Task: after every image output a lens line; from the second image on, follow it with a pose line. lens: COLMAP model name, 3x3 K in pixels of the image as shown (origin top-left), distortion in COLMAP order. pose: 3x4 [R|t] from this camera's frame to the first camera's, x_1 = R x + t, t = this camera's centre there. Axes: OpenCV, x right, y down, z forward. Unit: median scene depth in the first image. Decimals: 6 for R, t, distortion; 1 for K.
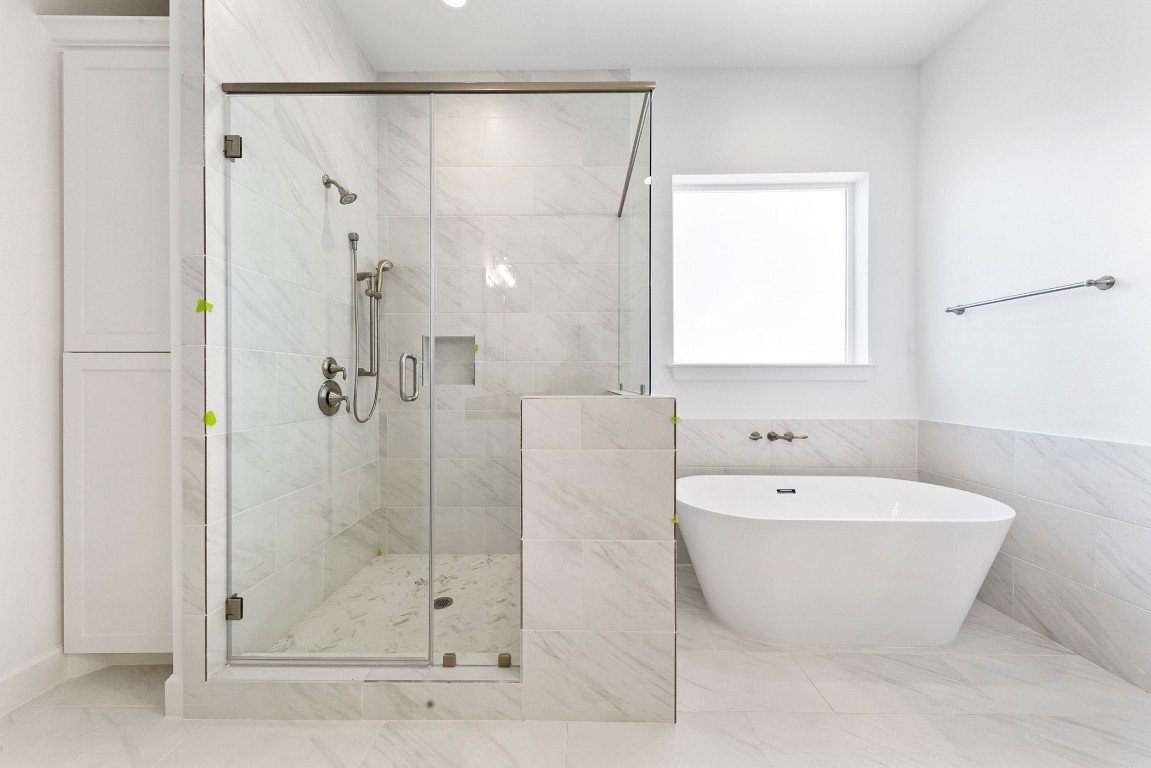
lens RADIAL K [[391.8, 0, 575.5], [0, 391.8, 384.0], [0, 0, 1]] dist [0.011396, -0.000023]
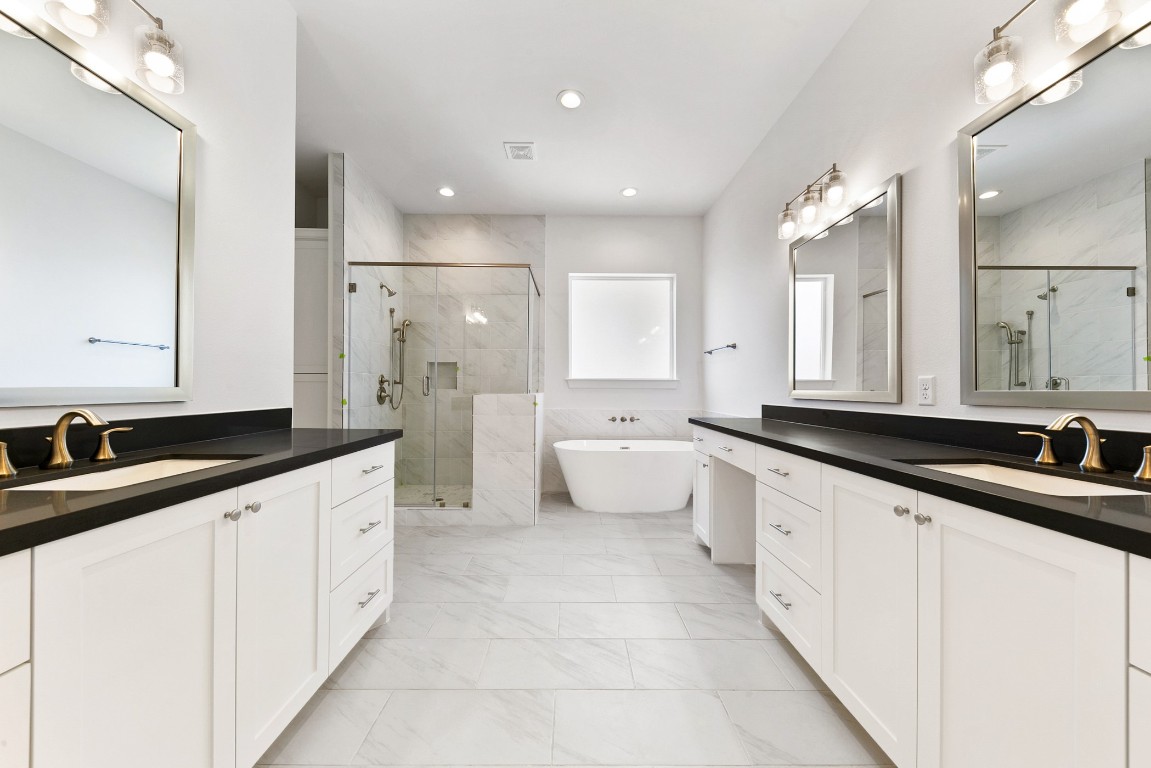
lens RADIAL K [[396.1, 0, 576.8], [0, 396.1, 387.1], [0, 0, 1]] dist [0.001793, 0.000023]
pose [[0.999732, 0.006978, 0.022059, 0.278615], [-0.006768, 0.999931, -0.009582, 0.005710], [-0.022124, 0.009430, 0.999711, -0.906471]]
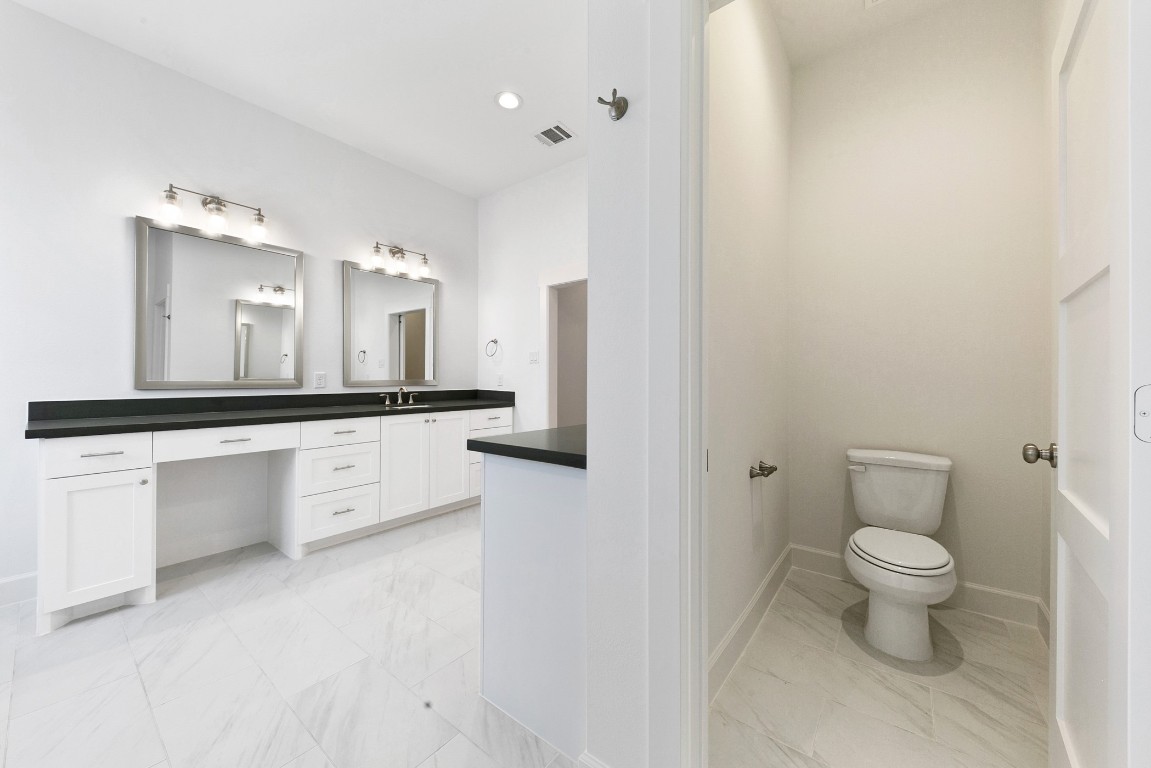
lens RADIAL K [[419.2, 0, 575.5], [0, 419.2, 384.0], [0, 0, 1]] dist [0.000053, 0.000002]
pose [[-0.797574, -0.005708, 0.603194, -0.685043], [0.000720, 0.999946, 0.010414, -0.000690], [-0.603221, 0.008740, -0.797527, 0.489810]]
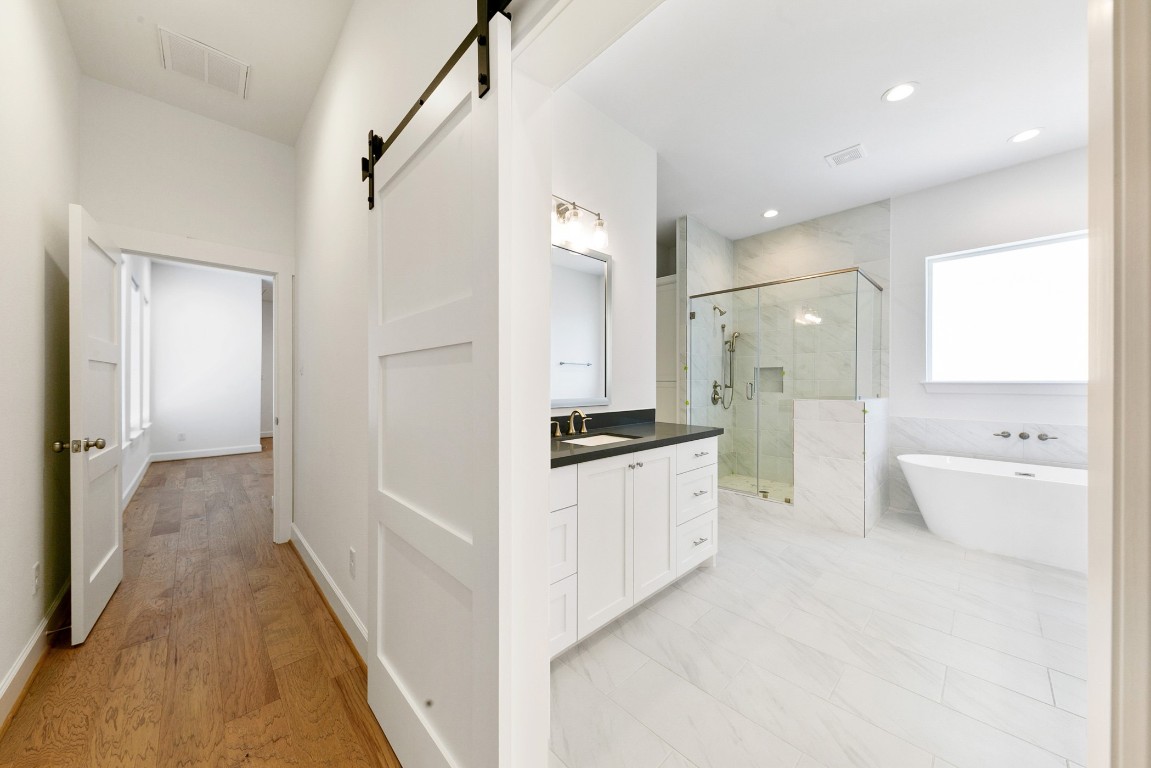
lens RADIAL K [[391.8, 0, 575.5], [0, 391.8, 384.0], [0, 0, 1]] dist [0.011396, -0.000023]
pose [[0.699718, 0.004417, -0.714406, 0.446508], [-0.006187, 0.999981, 0.000123, -0.038014], [0.714393, 0.004334, 0.699731, -1.168291]]
